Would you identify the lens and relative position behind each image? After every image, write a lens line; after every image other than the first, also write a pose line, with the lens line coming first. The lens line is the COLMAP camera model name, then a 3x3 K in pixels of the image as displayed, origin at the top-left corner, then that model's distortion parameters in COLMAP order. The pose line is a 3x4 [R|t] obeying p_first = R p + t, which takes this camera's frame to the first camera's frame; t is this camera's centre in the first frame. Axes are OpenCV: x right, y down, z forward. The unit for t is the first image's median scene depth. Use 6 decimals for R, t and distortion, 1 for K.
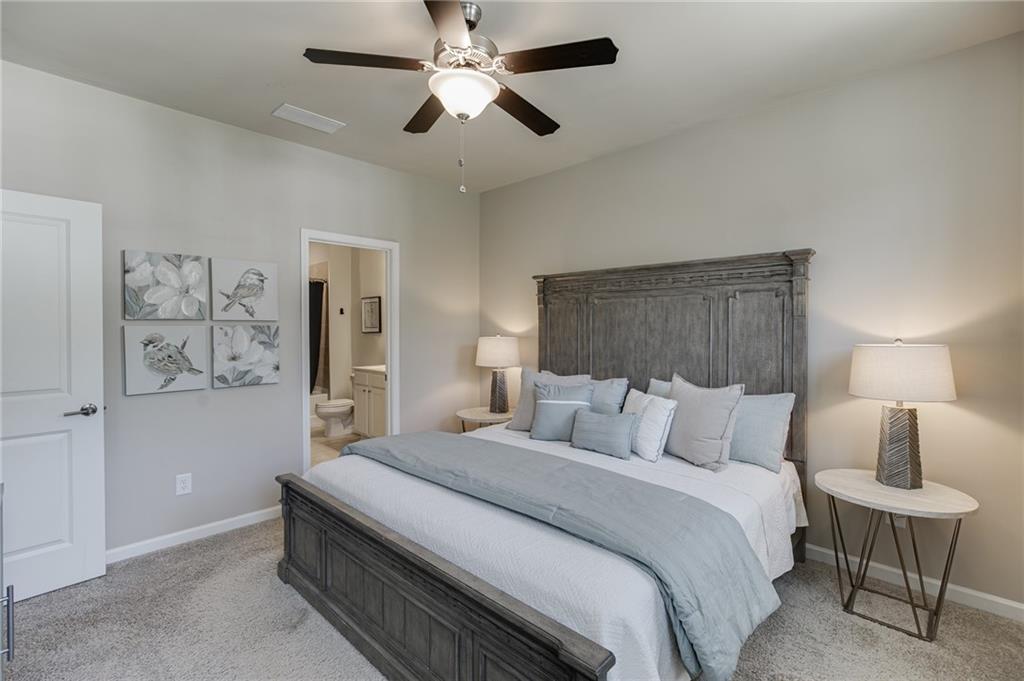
lens RADIAL K [[458.4, 0, 511.4], [0, 458.4, 333.2], [0, 0, 1]] dist [-0.019046, 0.000361]
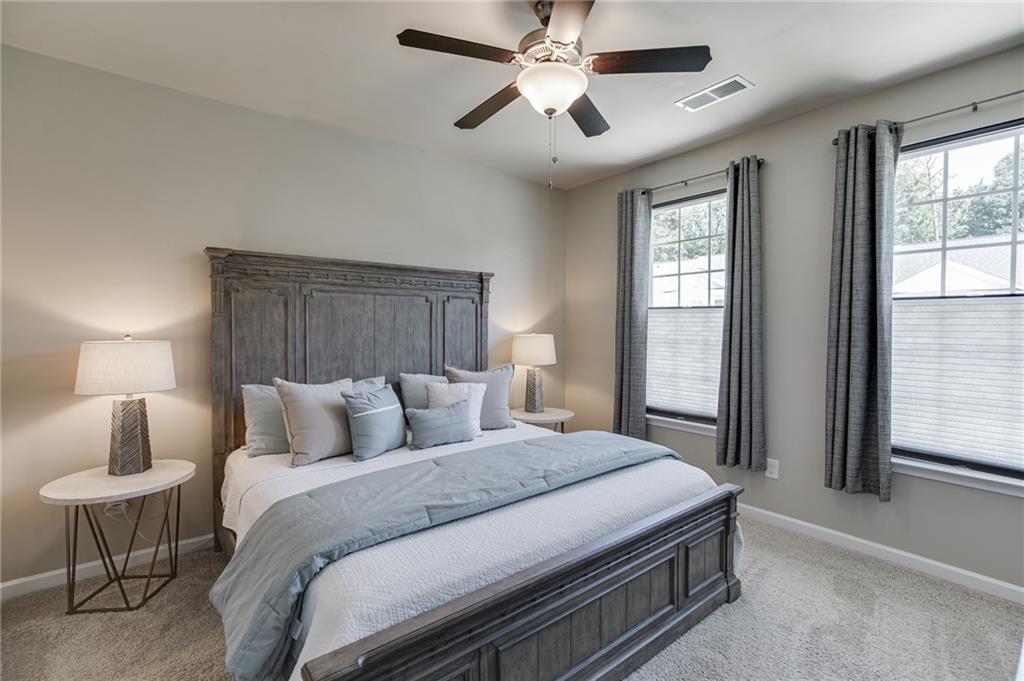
lens RADIAL K [[458.4, 0, 511.4], [0, 458.4, 333.2], [0, 0, 1]] dist [-0.019046, 0.000361]
pose [[0.146401, -0.017186, 0.989076, -0.720361], [0.007713, 0.999839, 0.016231, -0.008801], [-0.989195, 0.005253, 0.146510, 0.610509]]
